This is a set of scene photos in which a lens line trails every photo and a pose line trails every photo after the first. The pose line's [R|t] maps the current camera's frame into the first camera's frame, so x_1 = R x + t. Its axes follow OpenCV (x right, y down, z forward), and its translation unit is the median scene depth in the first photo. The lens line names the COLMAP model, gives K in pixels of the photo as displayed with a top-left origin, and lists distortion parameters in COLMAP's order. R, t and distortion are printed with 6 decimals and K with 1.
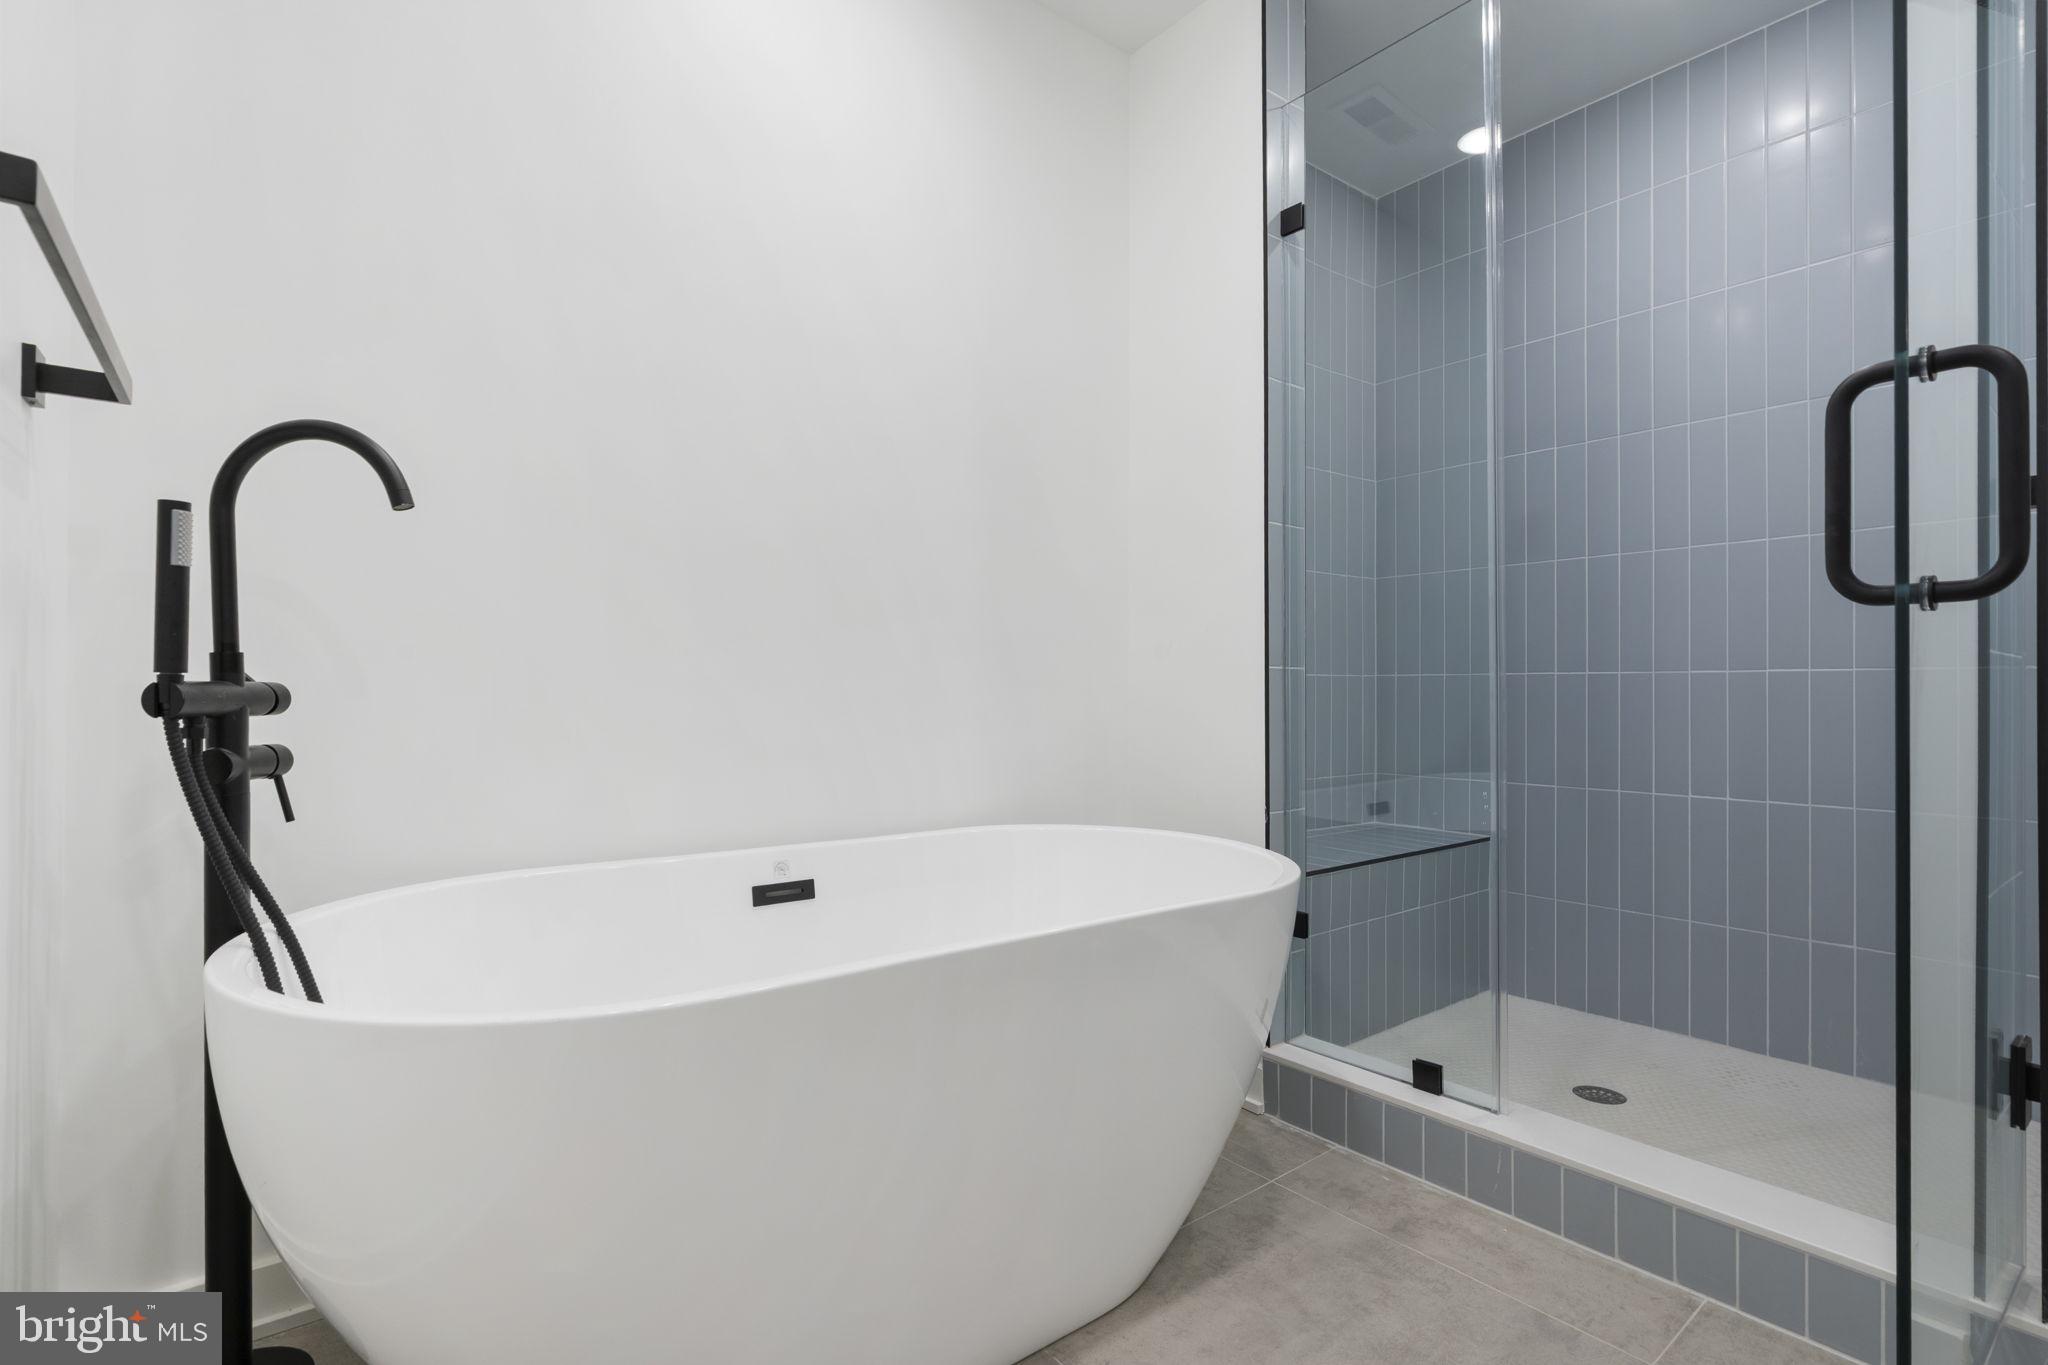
lens RADIAL K [[918.6, 0, 1027.2], [0, 918.6, 690.3], [0, 0, 1]] dist [-0.005765, 0.001356]
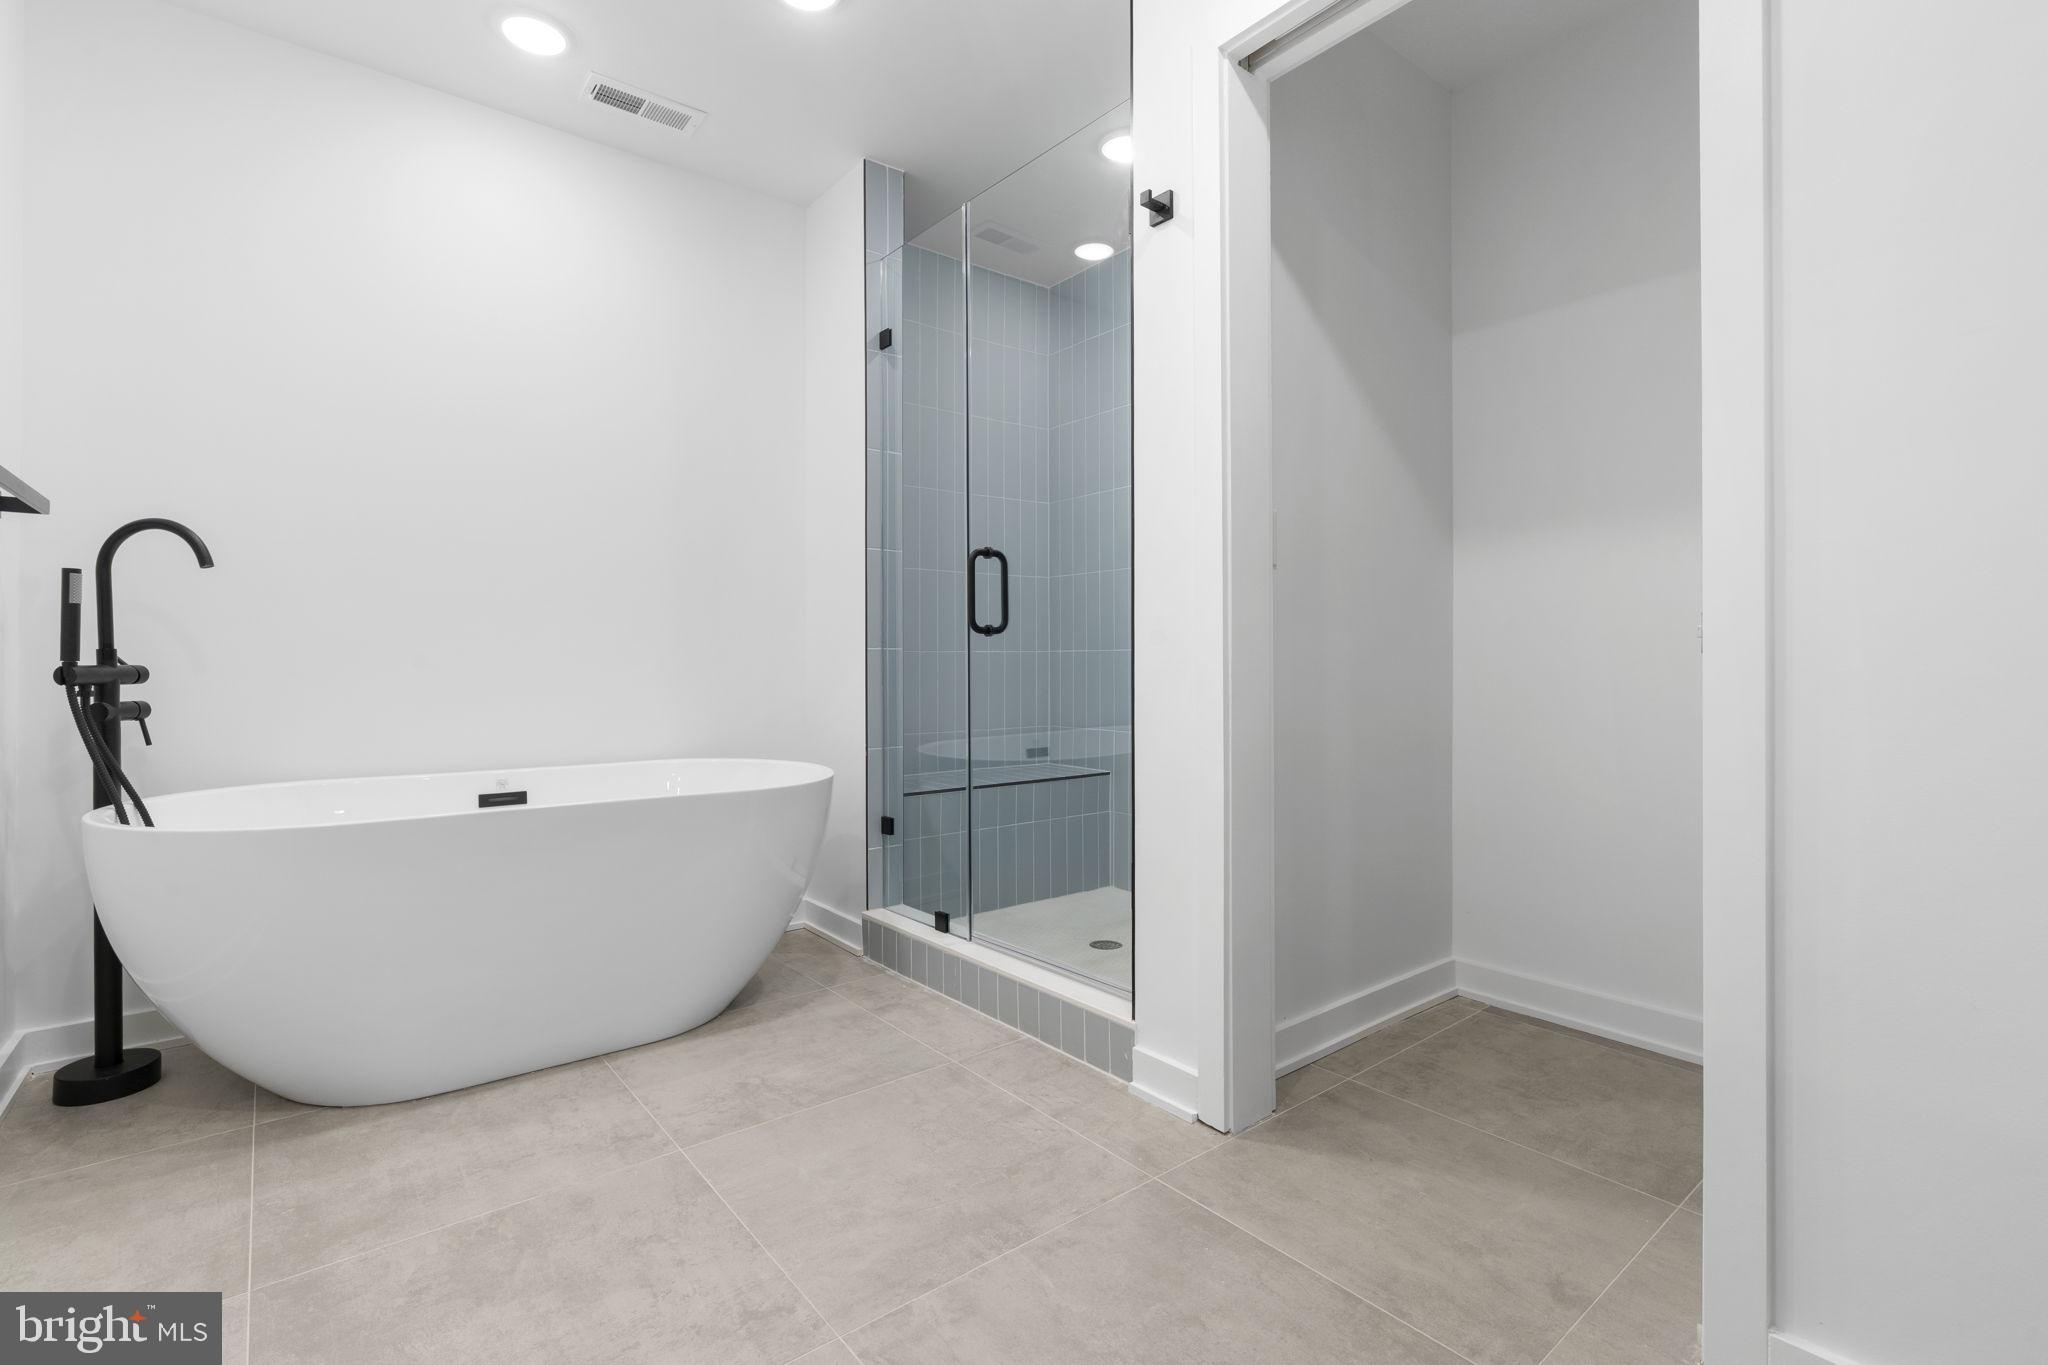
lens RADIAL K [[918.6, 0, 1049.9], [0, 918.6, 652.8], [0, 0, 1]] dist [-0.005765, 0.001356]
pose [[0.999919, -0.004351, 0.011951, 0.870875], [0.004420, 0.999974, -0.005729, -0.014036], [-0.011925, 0.005782, 0.999912, -0.742303]]
